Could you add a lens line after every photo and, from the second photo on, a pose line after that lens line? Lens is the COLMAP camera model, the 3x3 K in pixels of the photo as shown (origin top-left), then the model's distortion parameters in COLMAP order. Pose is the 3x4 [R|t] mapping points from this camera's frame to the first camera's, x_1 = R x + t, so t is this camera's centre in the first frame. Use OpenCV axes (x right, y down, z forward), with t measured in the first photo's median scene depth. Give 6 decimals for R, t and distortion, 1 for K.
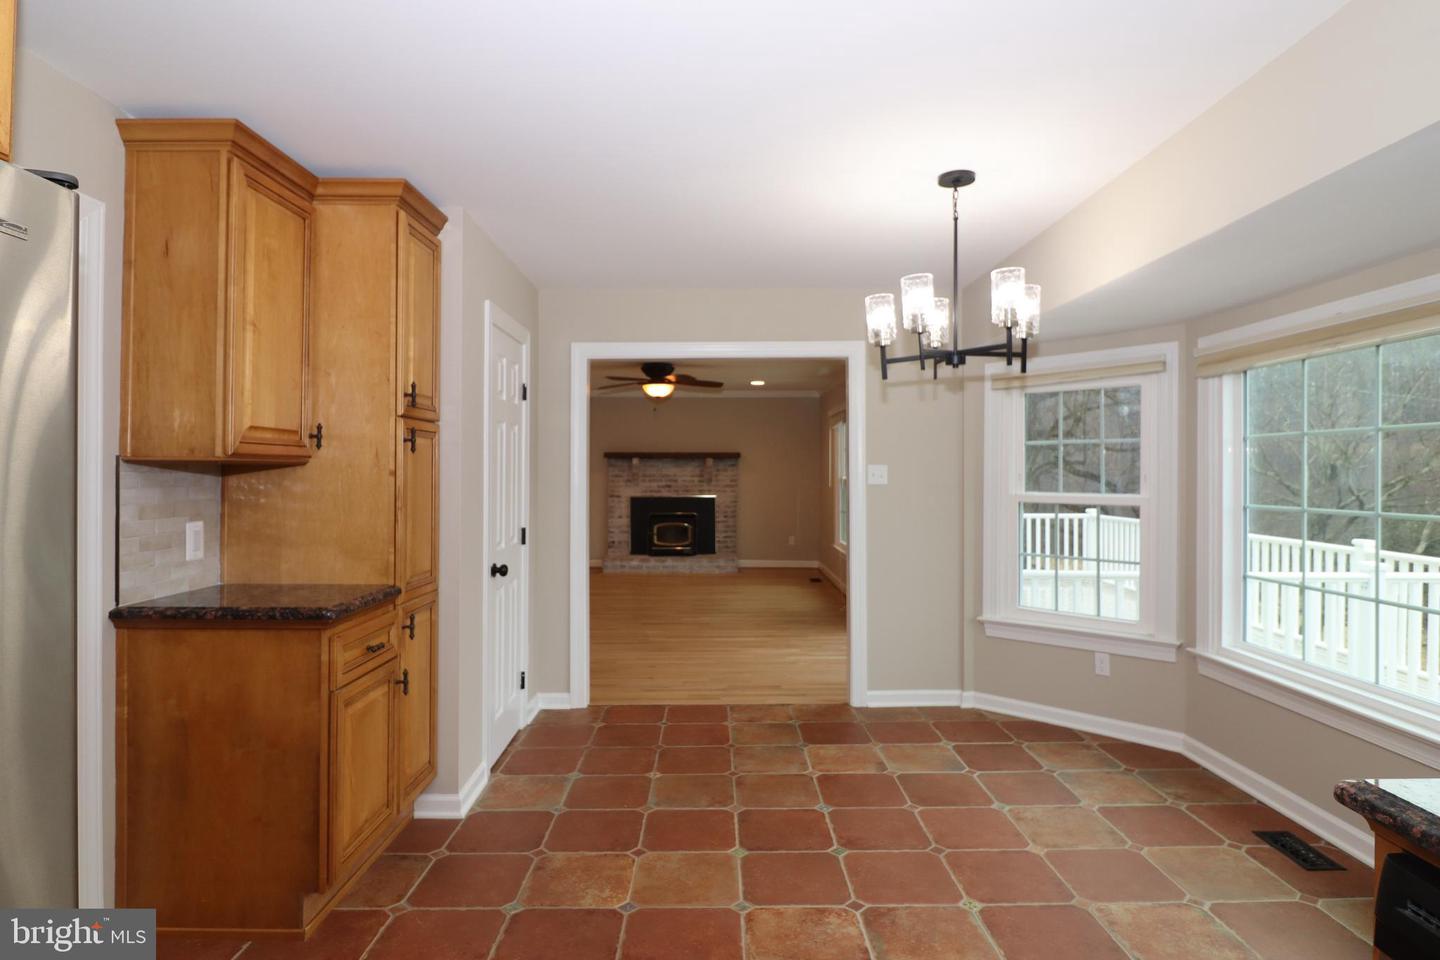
lens RADIAL K [[784.2, 0, 720.9], [0, 784.2, 476.0], [0, 0, 1]] dist [0.001121, 0.000503]
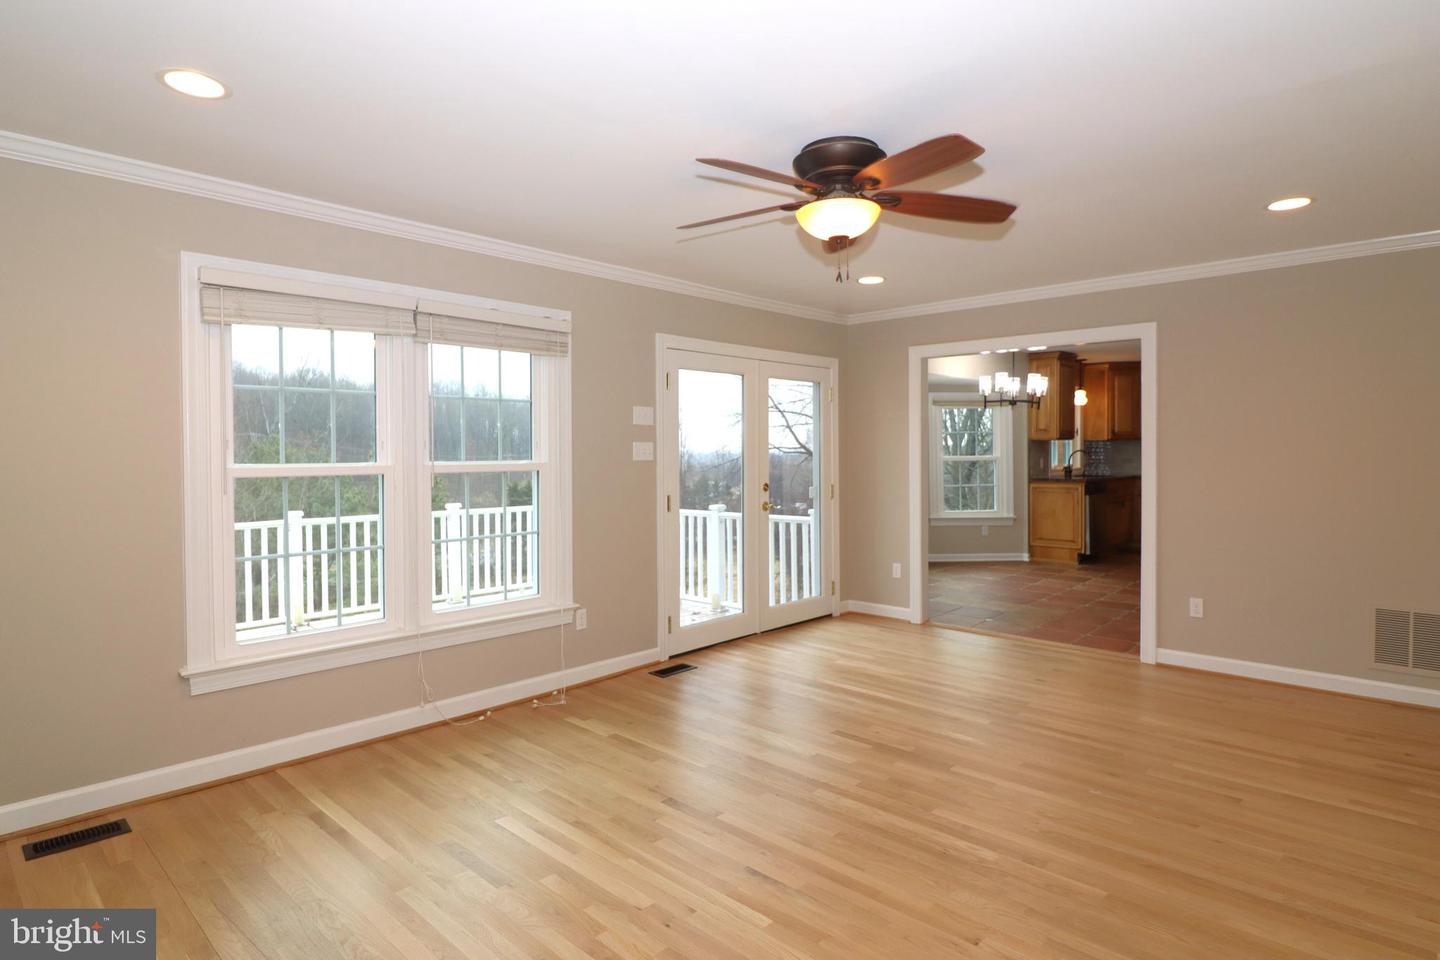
lens RADIAL K [[784.2, 0, 718.2], [0, 784.2, 470.0], [0, 0, 1]] dist [0.001121, 0.000503]
pose [[-0.722907, -0.012792, 0.690826, -0.107953], [0.013091, 0.999396, 0.032205, -0.000980], [-0.690821, 0.032325, -0.722303, 0.718014]]
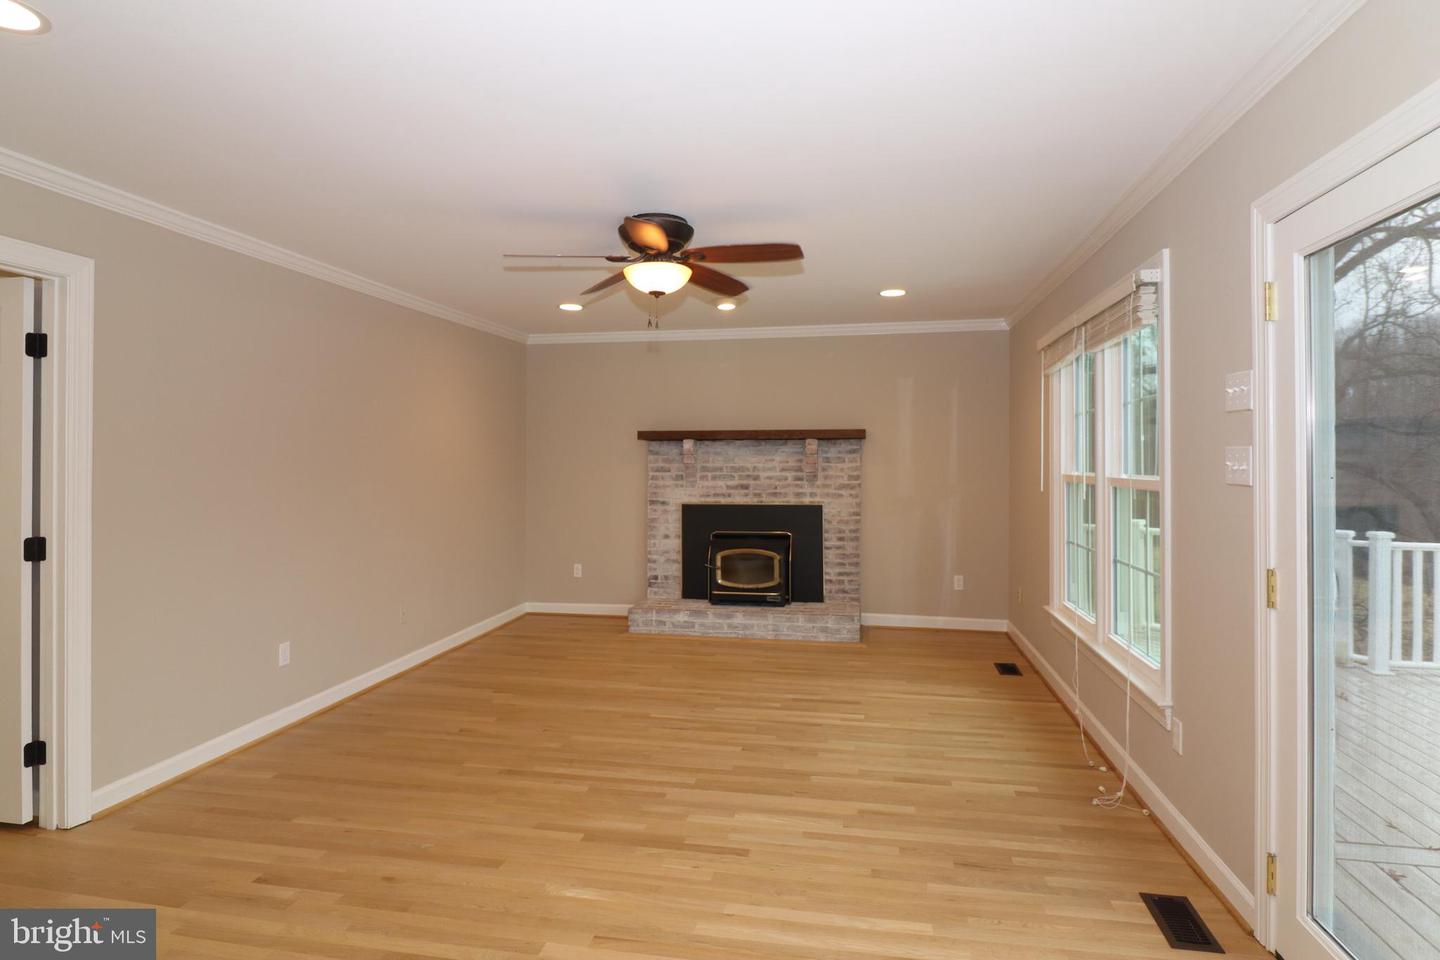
lens RADIAL K [[784.2, 0, 717.8], [0, 784.2, 466.7], [0, 0, 1]] dist [0.001121, 0.000503]
pose [[0.980425, -0.000365, -0.196894, 0.031346], [-0.000817, 0.999982, -0.005922, 0.001538], [0.196892, 0.005967, 0.980407, 0.410602]]
